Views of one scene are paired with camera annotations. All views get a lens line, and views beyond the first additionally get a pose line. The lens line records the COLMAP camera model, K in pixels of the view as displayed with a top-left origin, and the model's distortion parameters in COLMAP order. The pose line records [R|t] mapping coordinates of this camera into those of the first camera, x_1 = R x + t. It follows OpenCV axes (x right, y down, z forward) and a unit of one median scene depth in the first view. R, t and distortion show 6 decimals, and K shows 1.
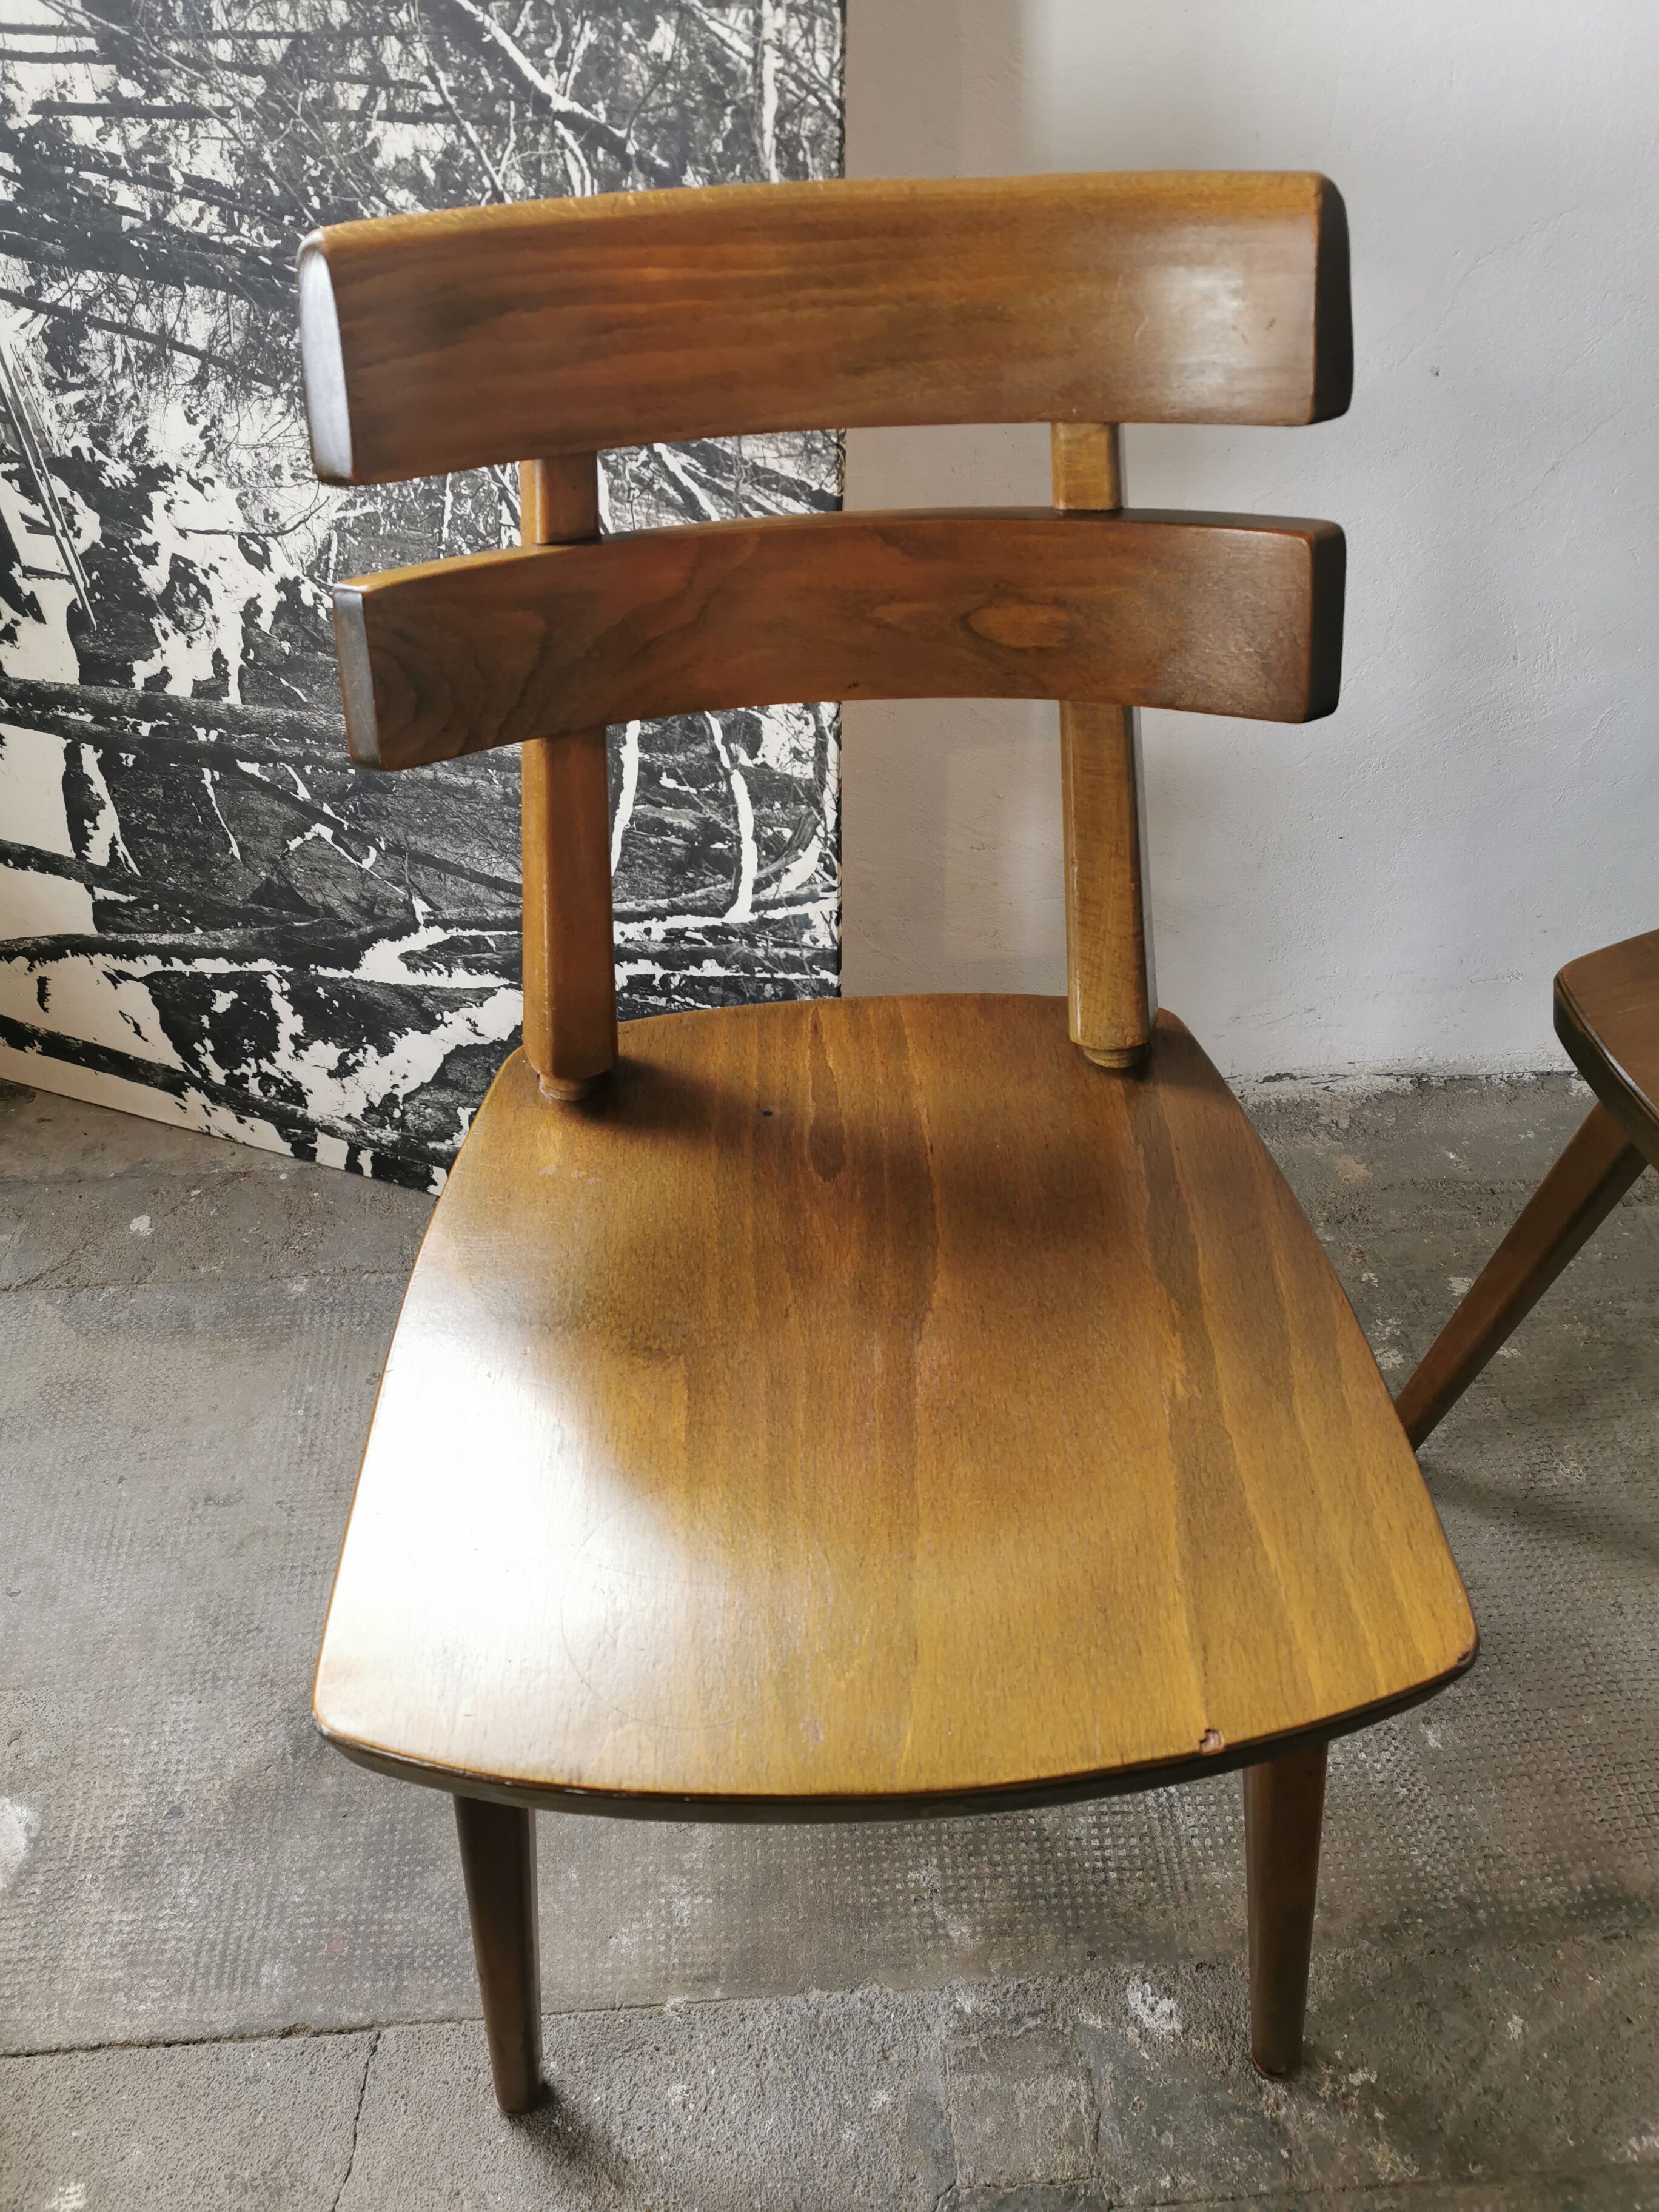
lens RADIAL K [[1704.9, 0, 818.8], [0, 1704.9, 1093.1], [0, 0, 1]] dist [0.069621, -0.098513]
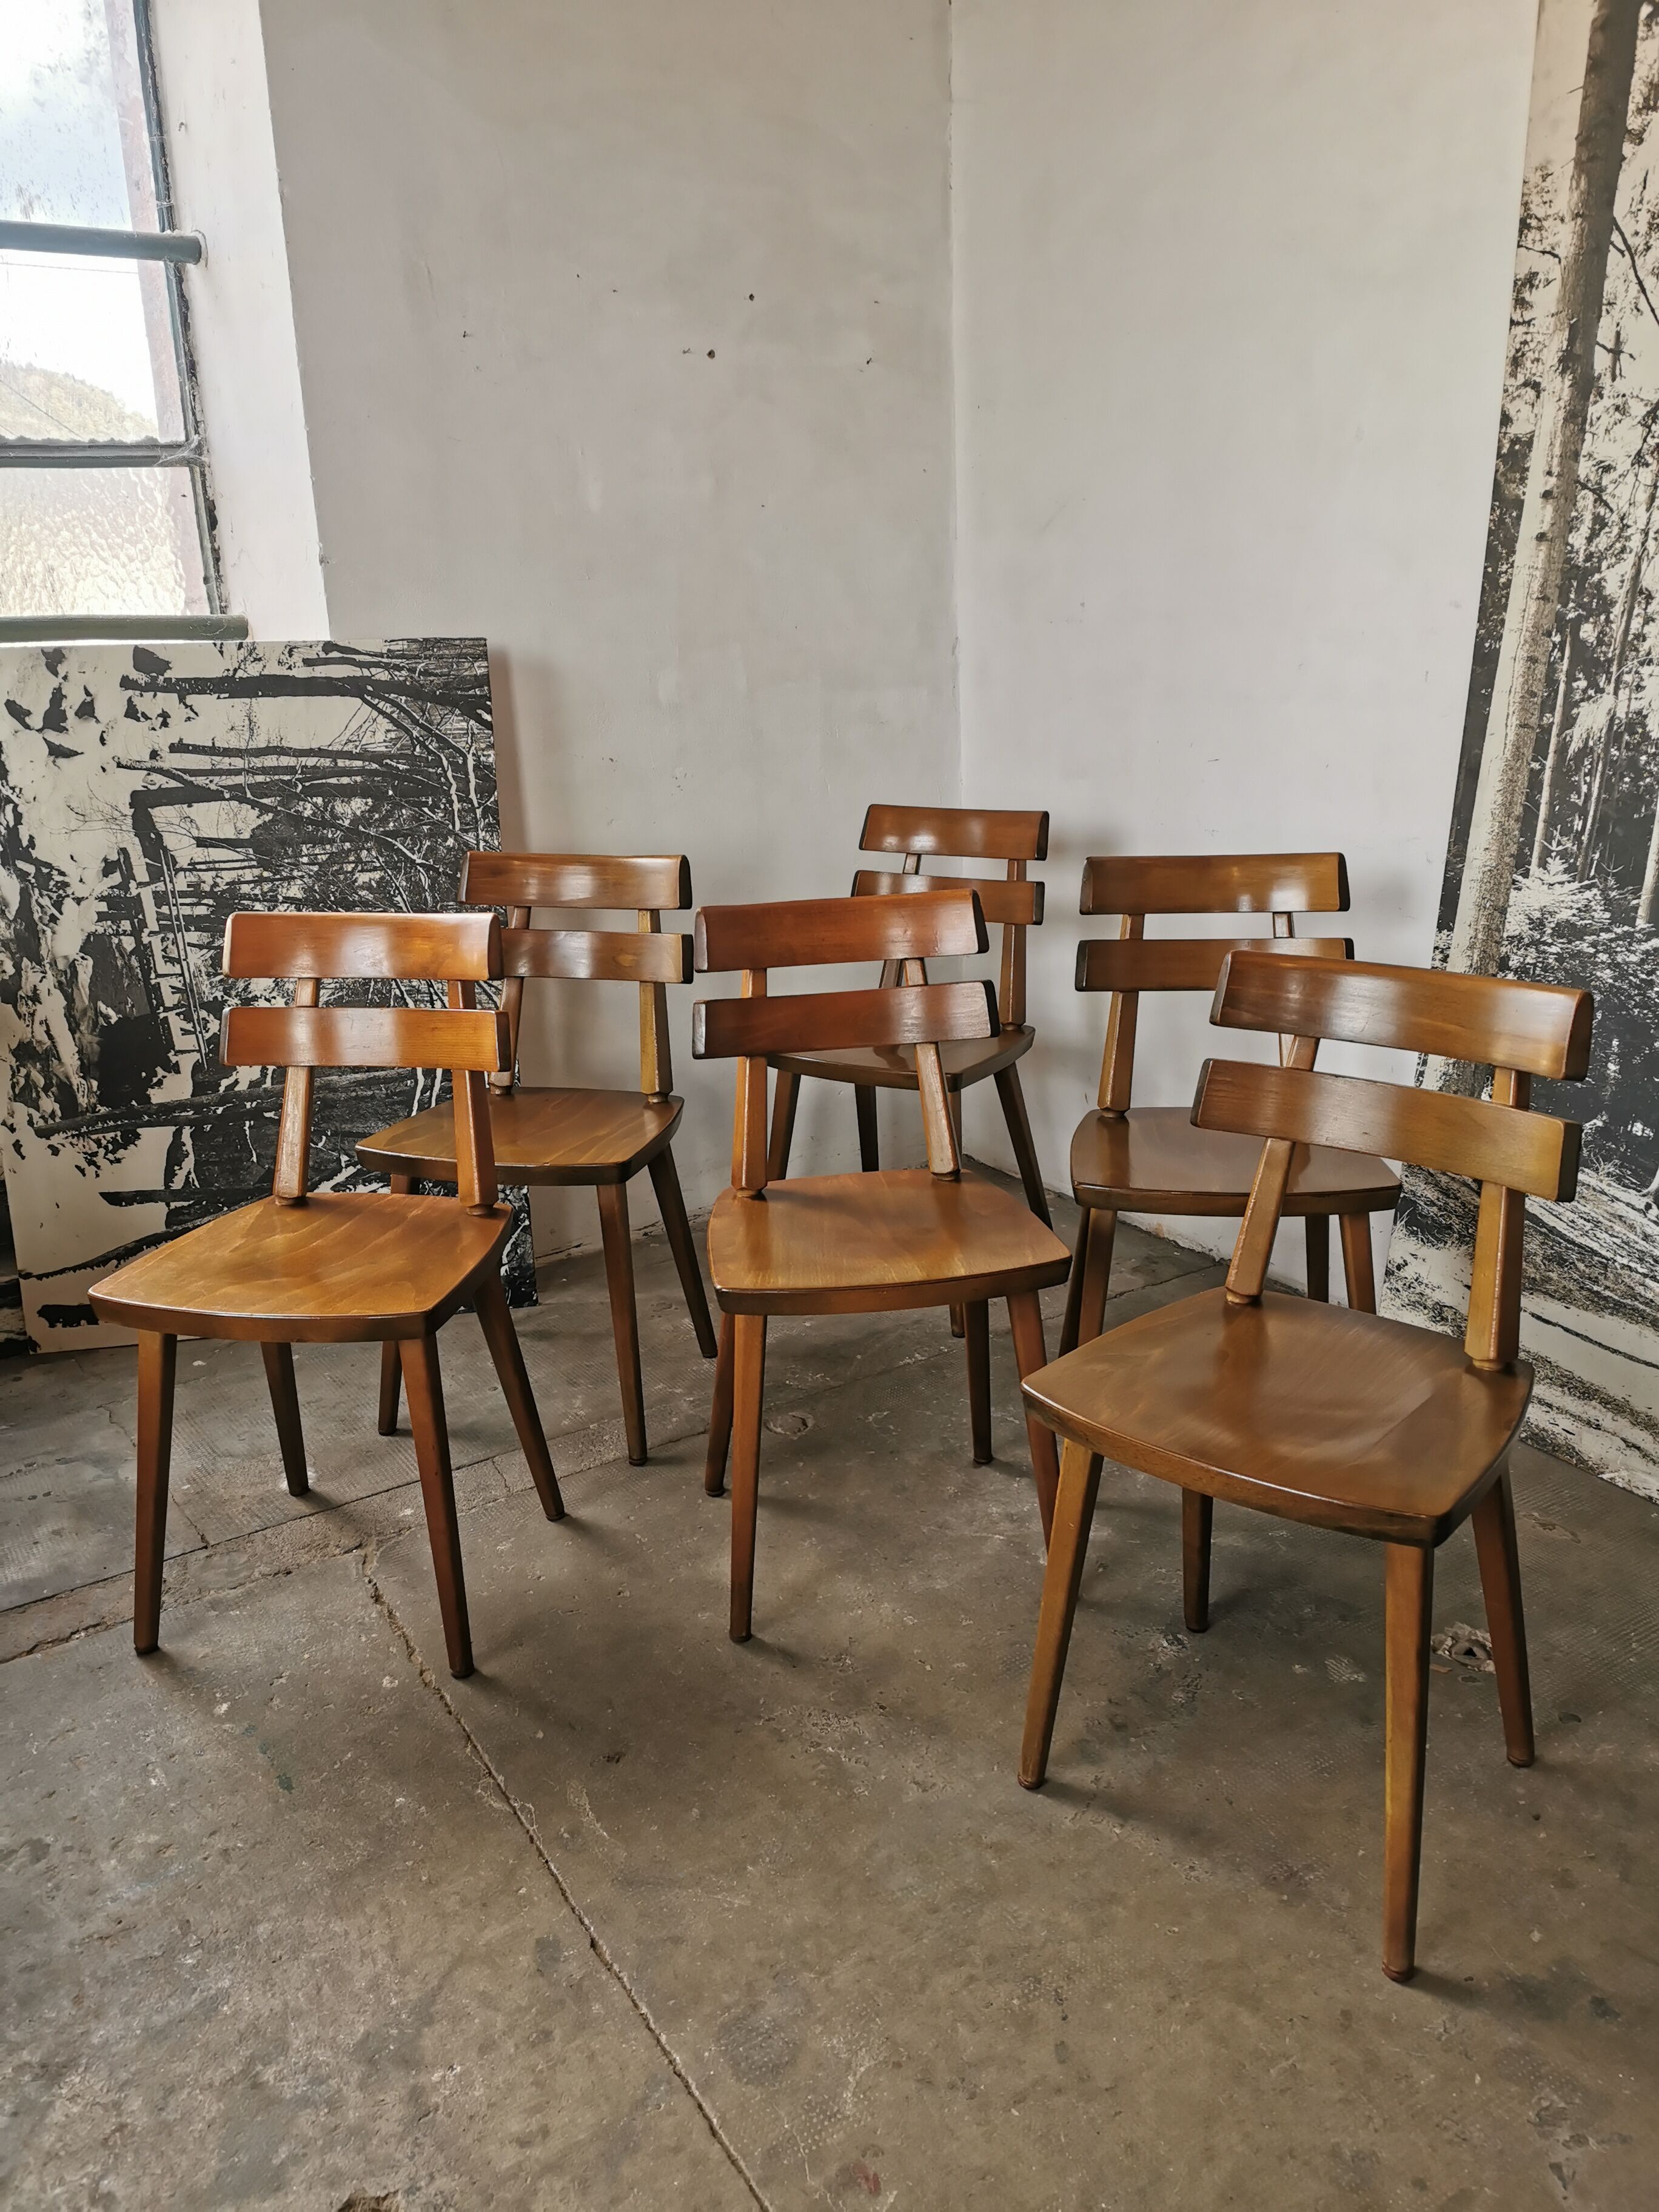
lens RADIAL K [[1704.9, 0, 822.6], [0, 1704.9, 1088.7], [0, 0, 1]] dist [0.069621, -0.098513]
pose [[0.865825, -0.130300, 0.483083, -0.942997], [0.359429, 0.833643, -0.419346, 1.264736], [-0.348077, 0.536714, 0.768622, -1.389203]]
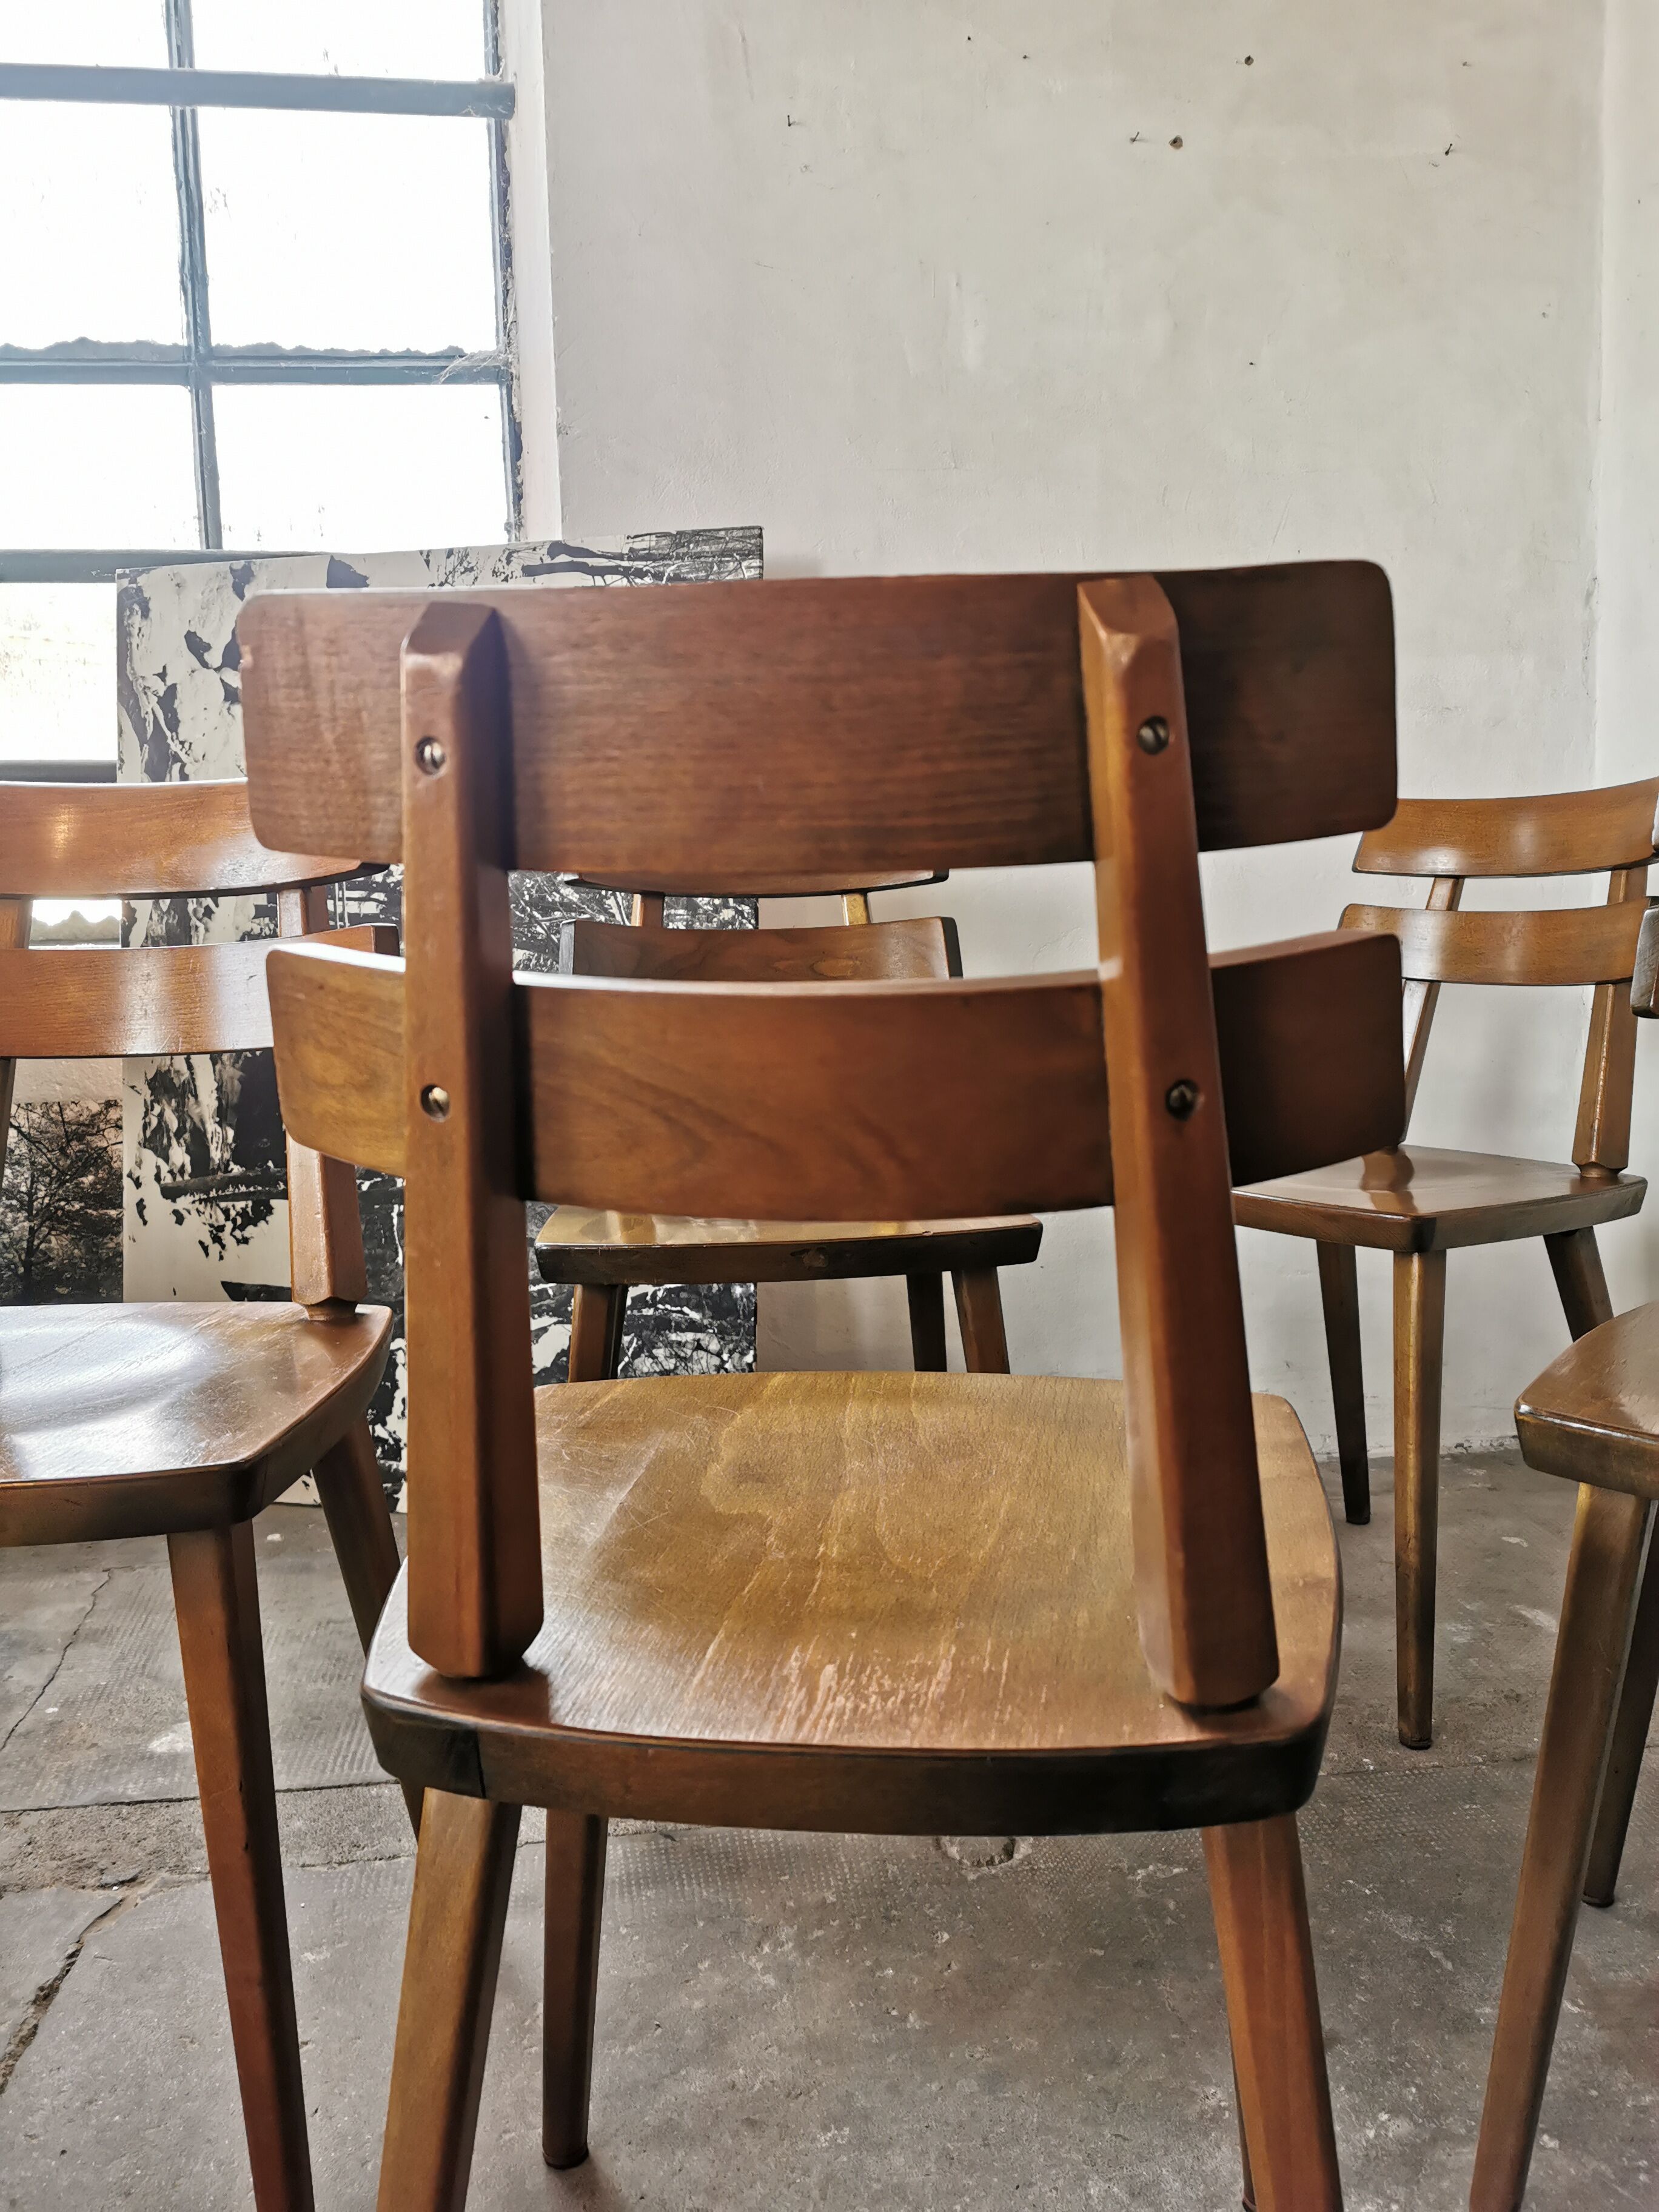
lens RADIAL K [[1704.9, 0, 825.6], [0, 1704.9, 1098.7], [0, 0, 1]] dist [0.069621, -0.098513]
pose [[0.997596, 0.008669, 0.068747, -0.041862], [0.037285, 0.769110, -0.638028, 0.994696], [-0.058405, 0.639058, 0.766938, -0.517050]]
